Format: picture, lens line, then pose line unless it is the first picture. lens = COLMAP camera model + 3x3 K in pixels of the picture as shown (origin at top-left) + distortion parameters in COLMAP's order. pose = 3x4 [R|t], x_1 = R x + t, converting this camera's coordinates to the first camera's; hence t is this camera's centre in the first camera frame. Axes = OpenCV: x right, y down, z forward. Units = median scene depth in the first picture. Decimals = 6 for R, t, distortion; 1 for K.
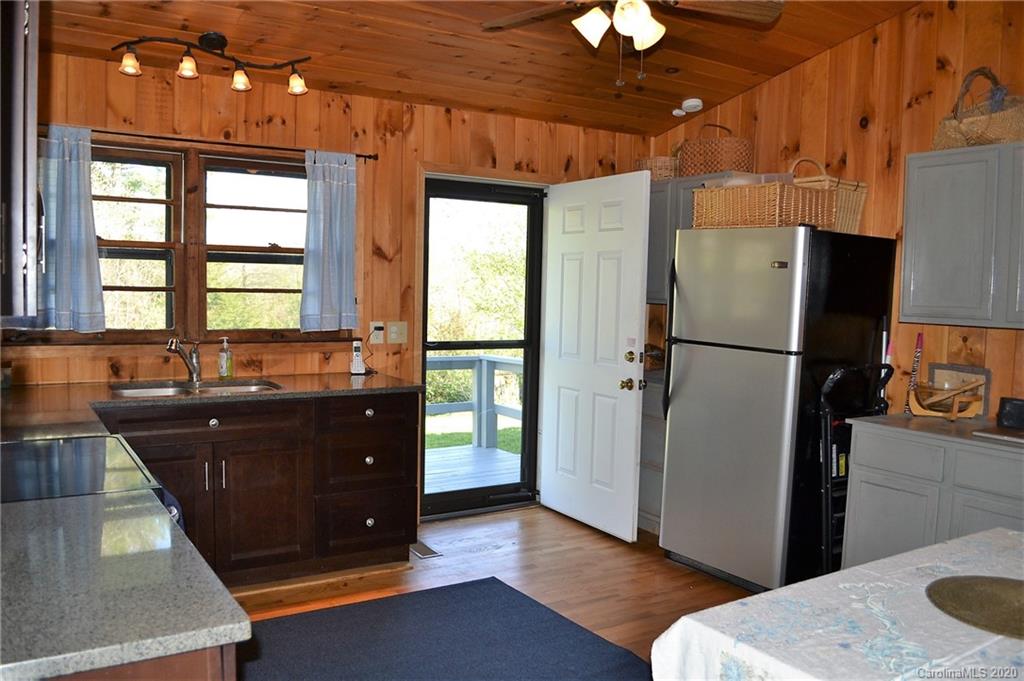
lens RADIAL K [[811.1, 0, 512.0], [0, 811.1, 340.5], [0, 0, 1]] dist [-0.098038, 0.002003]
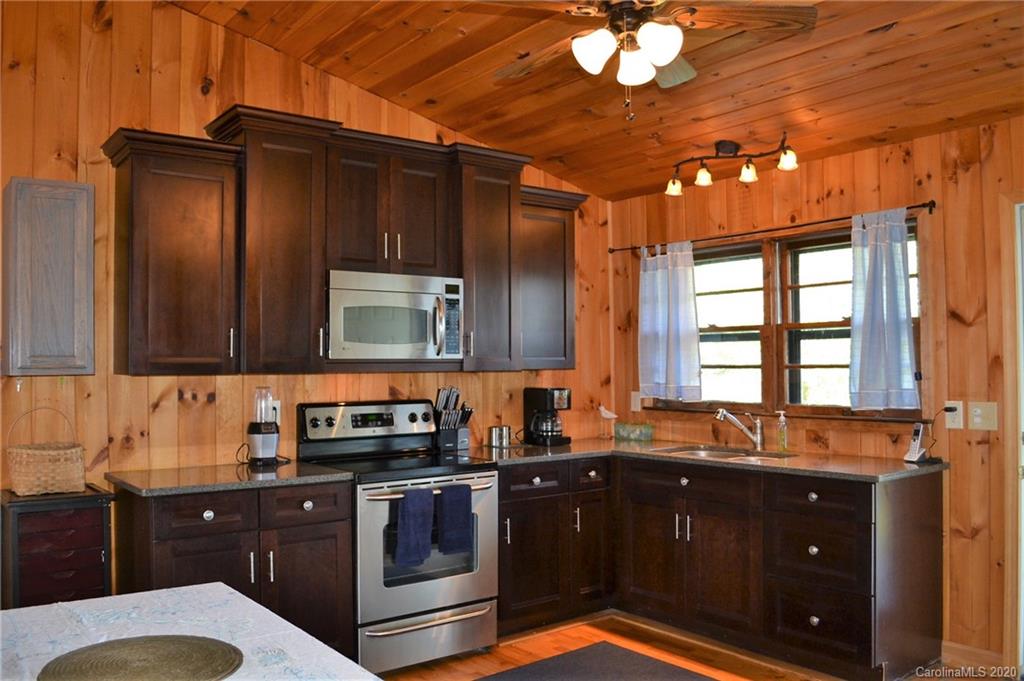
lens RADIAL K [[859.5, 0, 512.0], [0, 859.5, 340.5], [0, 0, 1]] dist [-0.068474, 0.001375]
pose [[0.086968, -0.054580, -0.994715, 0.699701], [-0.054054, 0.996769, -0.059419, -0.010797], [0.994744, 0.058936, 0.083737, 0.528753]]
